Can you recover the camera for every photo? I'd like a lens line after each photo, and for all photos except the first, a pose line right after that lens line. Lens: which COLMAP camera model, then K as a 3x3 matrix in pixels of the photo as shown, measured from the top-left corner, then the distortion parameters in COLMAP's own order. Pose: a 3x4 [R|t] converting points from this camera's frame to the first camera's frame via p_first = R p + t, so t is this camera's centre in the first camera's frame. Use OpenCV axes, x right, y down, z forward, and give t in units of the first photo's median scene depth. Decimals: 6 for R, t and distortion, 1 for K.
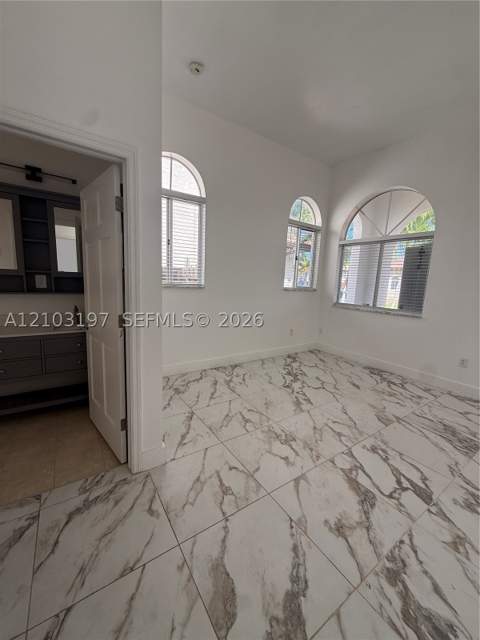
lens RADIAL K [[255.4, 0, 239.2], [0, 255.4, 319.0], [0, 0, 1]] dist [-0.000839, 0.000324]
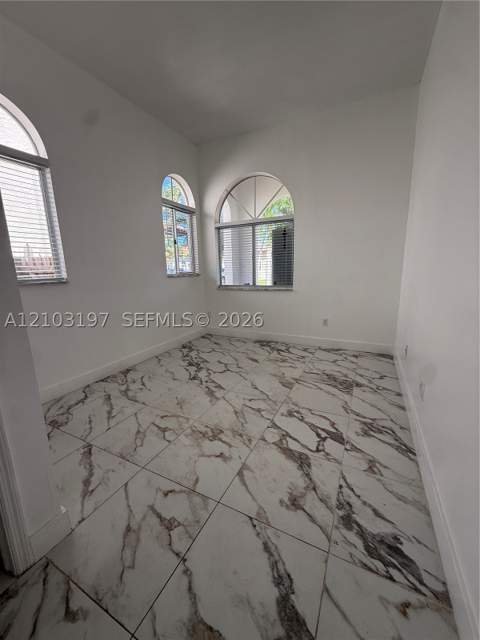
lens RADIAL K [[255.4, 0, 240.4], [0, 255.4, 318.9], [0, 0, 1]] dist [-0.000839, 0.000324]
pose [[0.871775, -0.160329, 0.462929, -0.084247], [0.138147, 0.987037, 0.081692, -0.006770], [-0.470026, -0.007264, 0.882623, 0.119512]]
